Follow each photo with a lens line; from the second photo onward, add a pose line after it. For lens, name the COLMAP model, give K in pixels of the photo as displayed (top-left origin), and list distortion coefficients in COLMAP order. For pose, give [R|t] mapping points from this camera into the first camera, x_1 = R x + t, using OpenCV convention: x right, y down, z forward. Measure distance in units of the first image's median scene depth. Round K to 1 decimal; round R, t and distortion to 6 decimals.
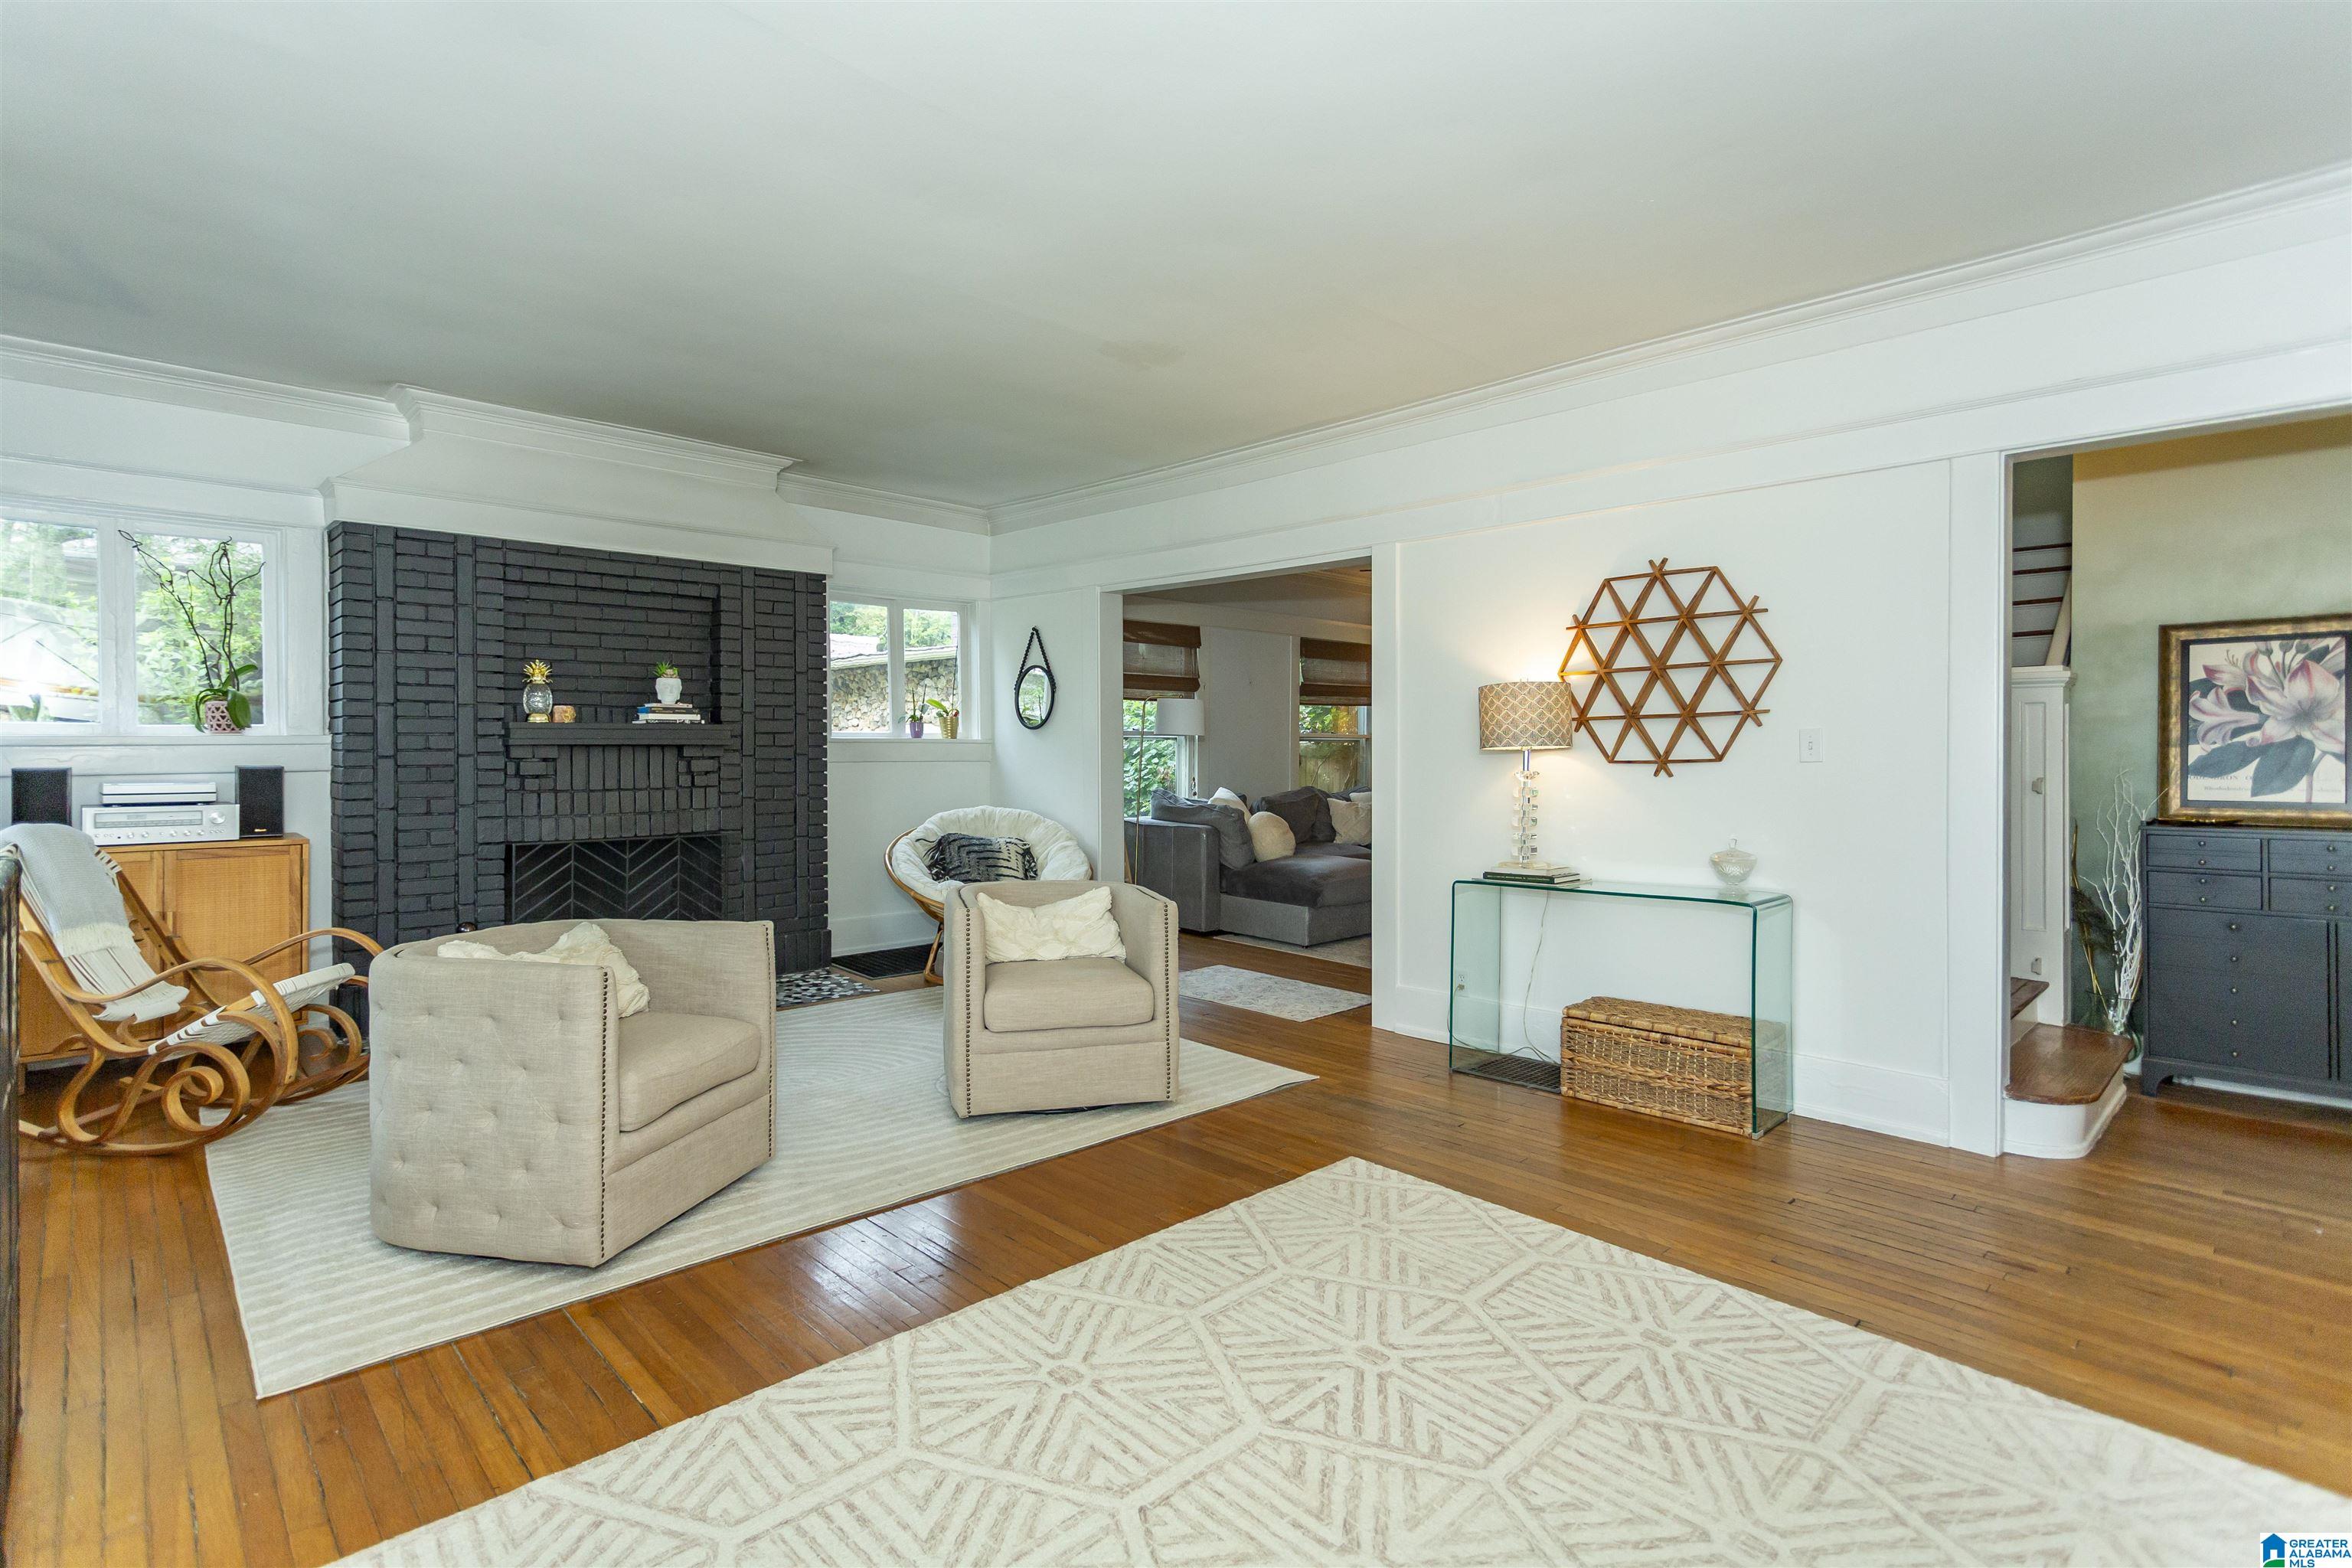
lens RADIAL K [[1106.1, 0, 1157.4], [0, 1106.1, 766.1], [0, 0, 1]] dist [-0.003503, 0.003506]
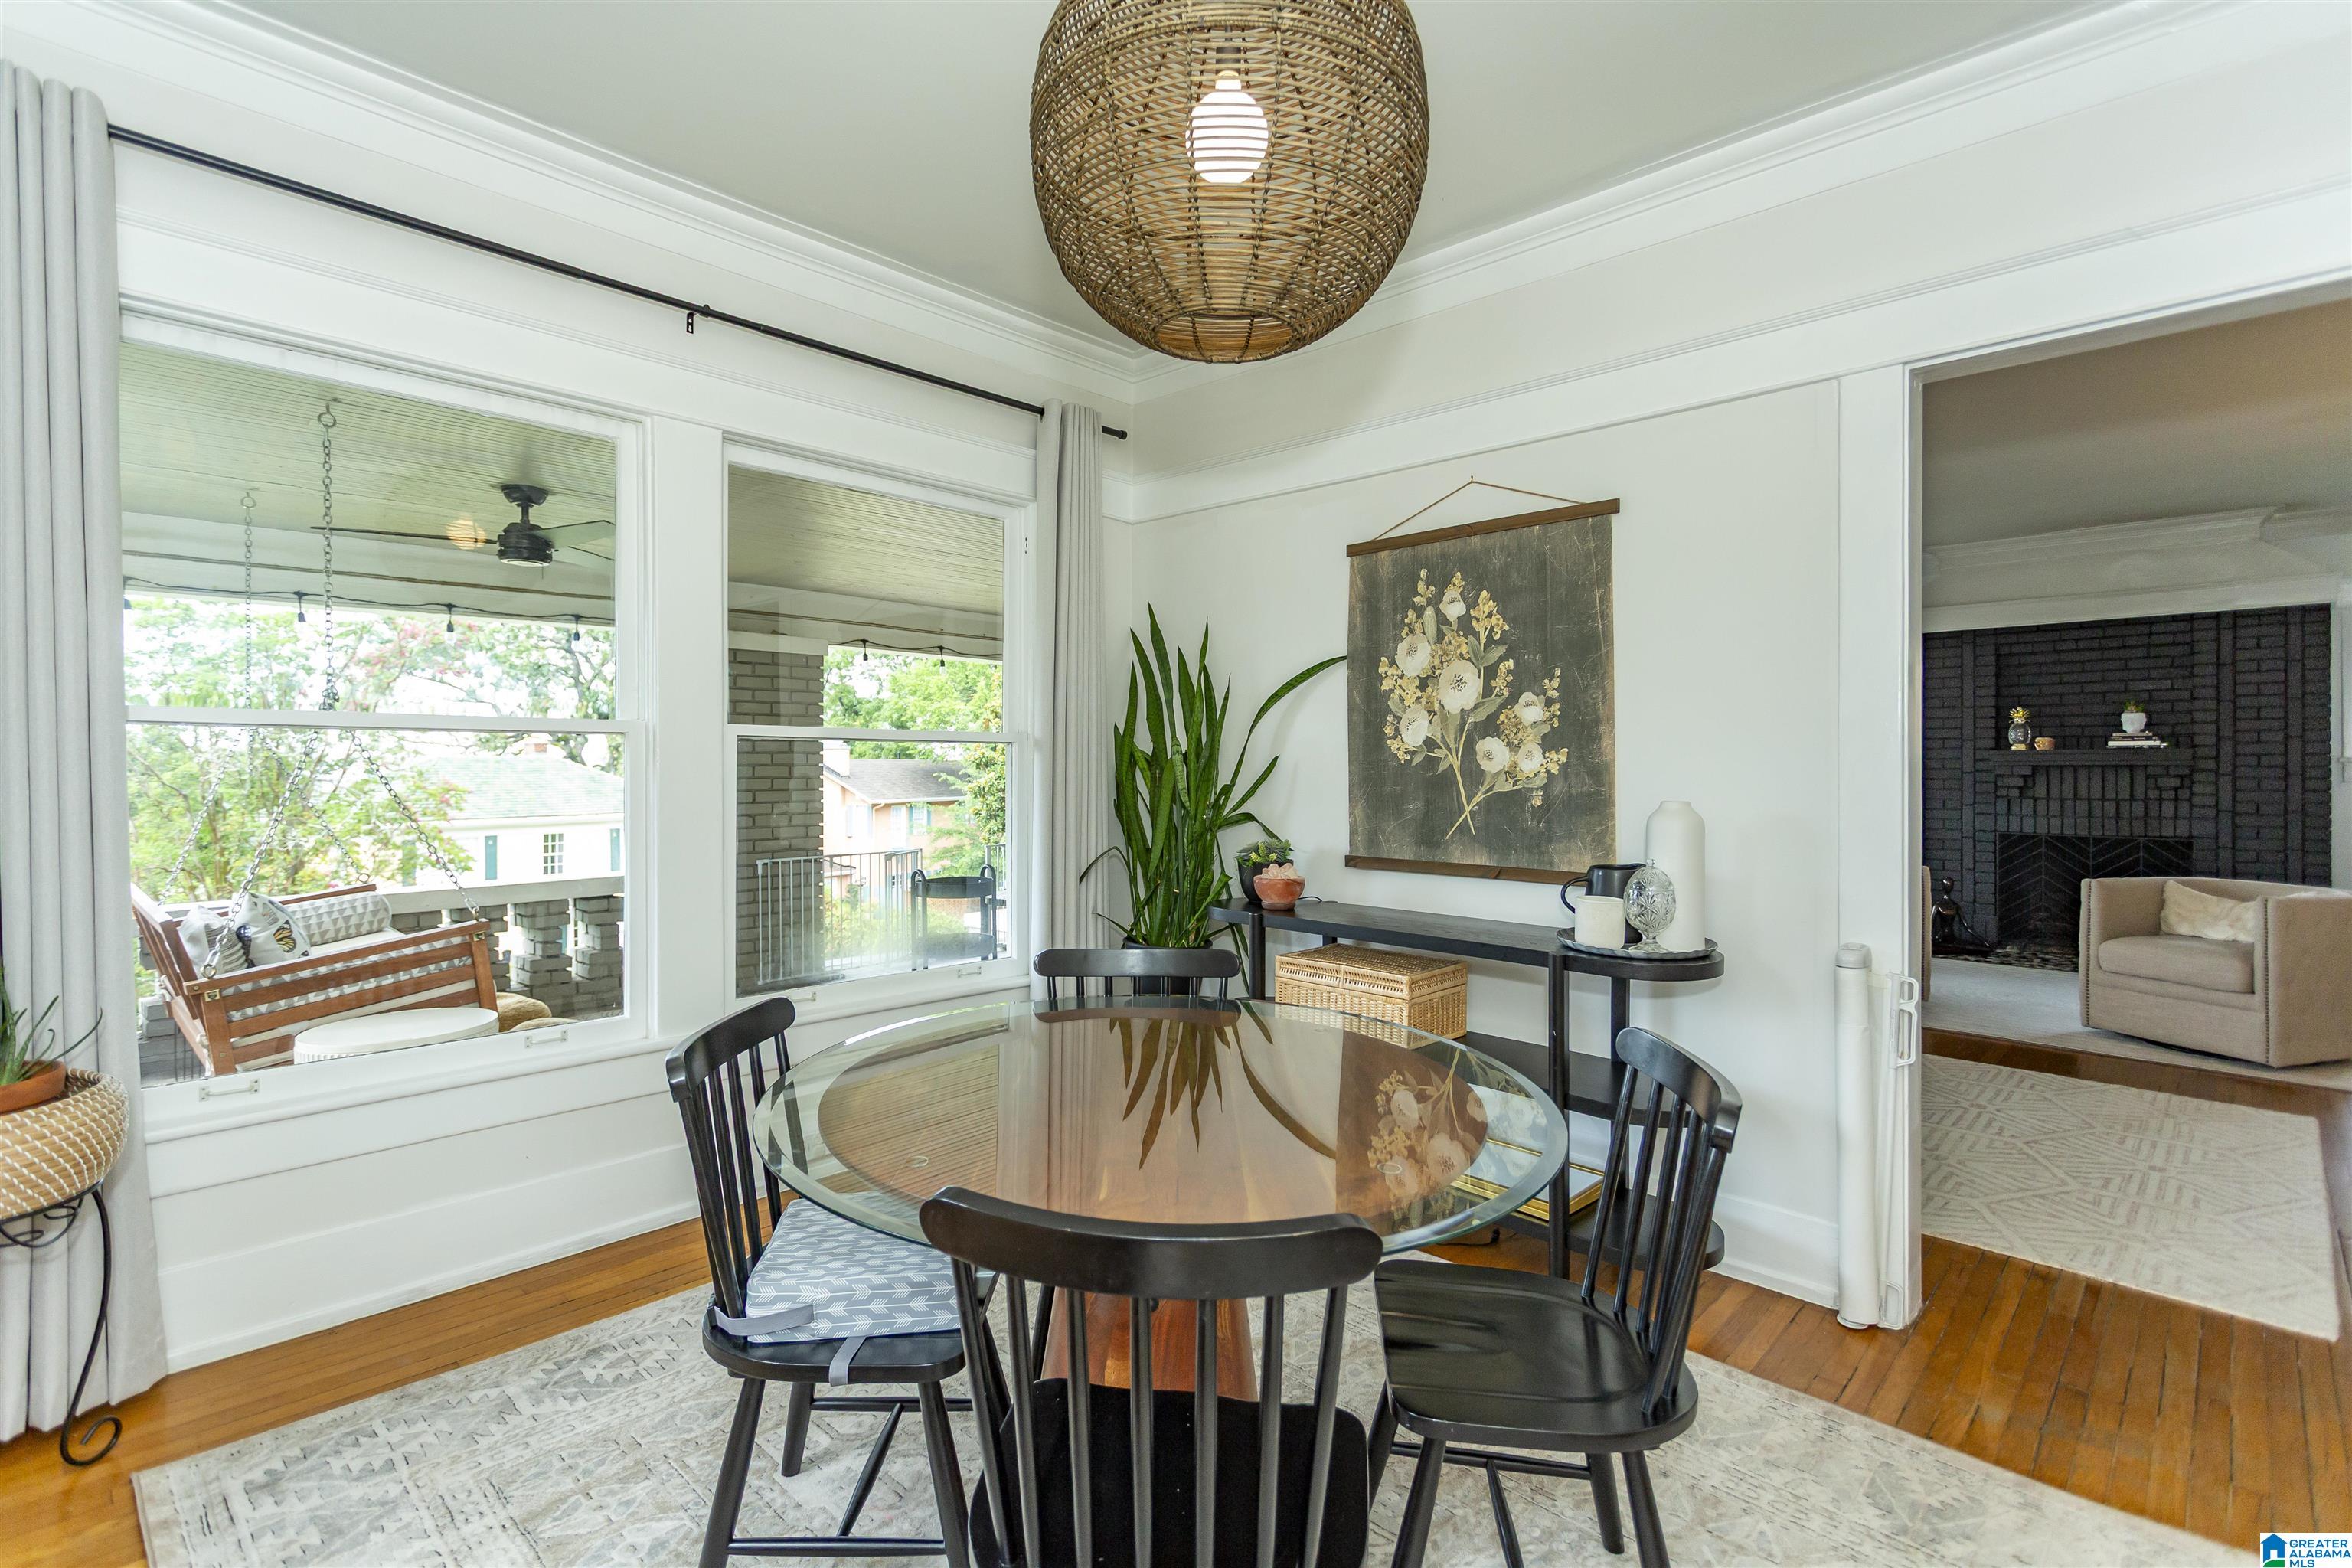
lens RADIAL K [[1106.1, 0, 1182.3], [0, 1106.1, 771.4], [0, 0, 1]] dist [-0.003503, 0.003506]
pose [[0.053757, 0.002958, -0.998550, 0.805063], [-0.019071, 0.999816, 0.001935, 0.006148], [0.998372, 0.018940, 0.053804, -0.164047]]
